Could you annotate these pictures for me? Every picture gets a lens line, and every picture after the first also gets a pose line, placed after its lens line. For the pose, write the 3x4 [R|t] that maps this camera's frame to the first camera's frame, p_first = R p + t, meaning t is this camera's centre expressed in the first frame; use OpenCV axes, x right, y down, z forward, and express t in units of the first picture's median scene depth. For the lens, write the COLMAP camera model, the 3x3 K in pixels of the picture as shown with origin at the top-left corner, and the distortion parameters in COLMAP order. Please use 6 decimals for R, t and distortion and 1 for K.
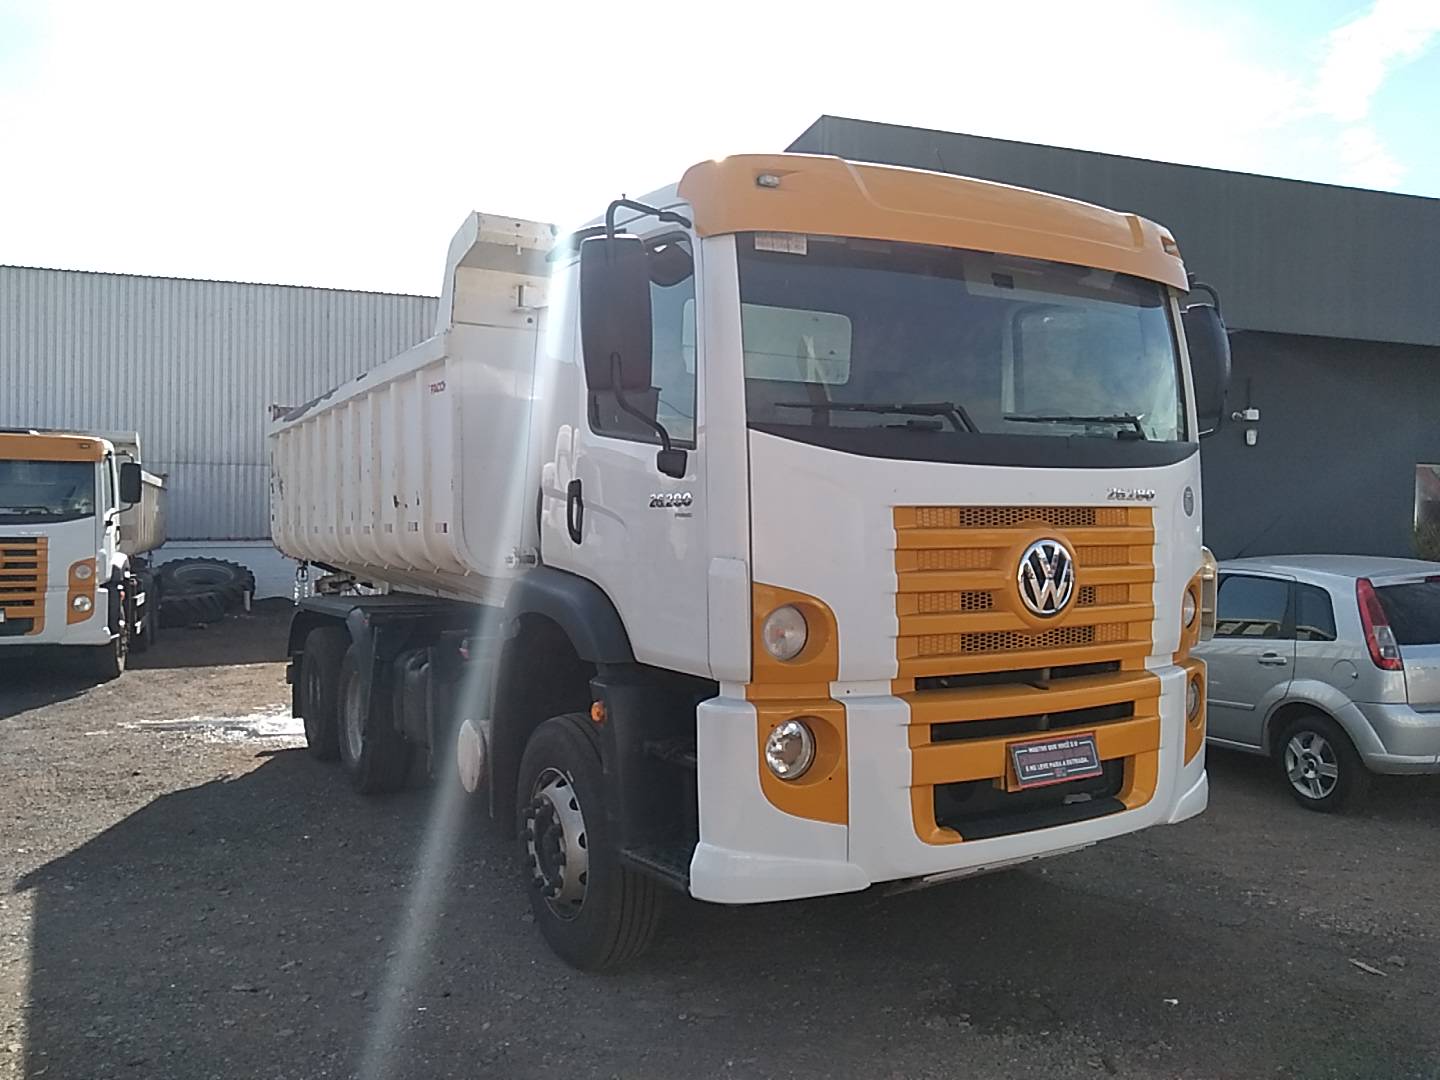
lens RADIAL K [[1151.8, 0, 727.1], [0, 1151.8, 536.6], [0, 0, 1]] dist [0.004985, -0.038367]
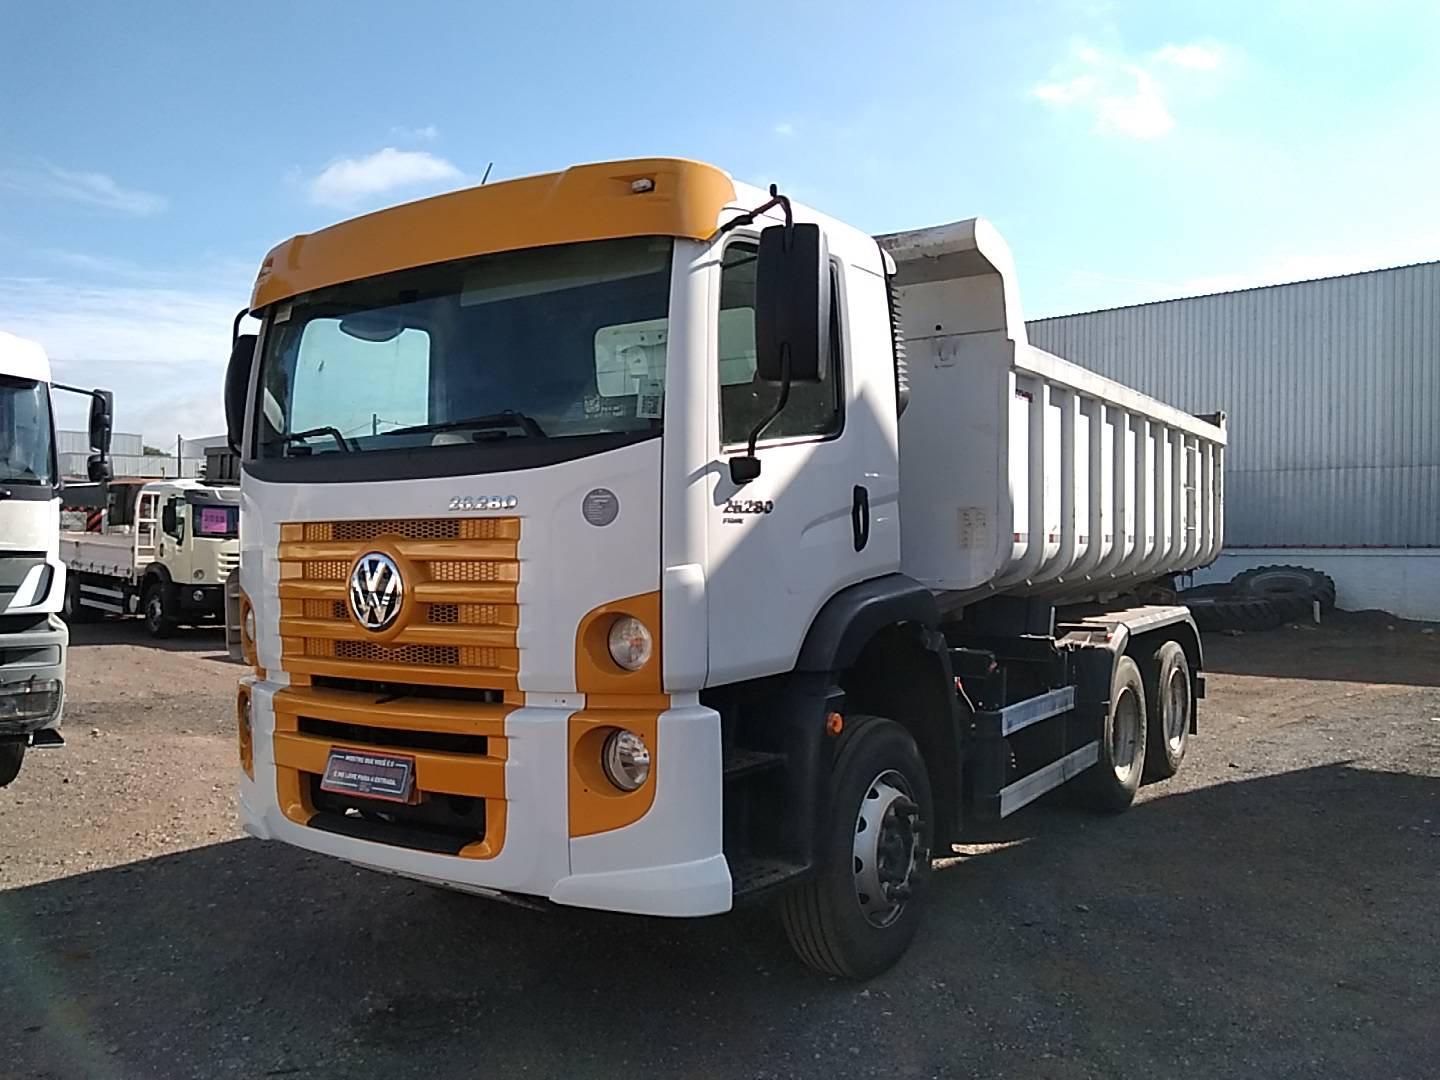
lens RADIAL K [[1151.8, 0, 727.1], [0, 1151.8, 543.6], [0, 0, 1]] dist [0.004985, -0.038367]
pose [[0.452800, 0.001414, -0.891611, 0.208446], [-0.000840, 0.999999, 0.001159, -0.001118], [0.891612, 0.000224, 0.452800, 0.130938]]
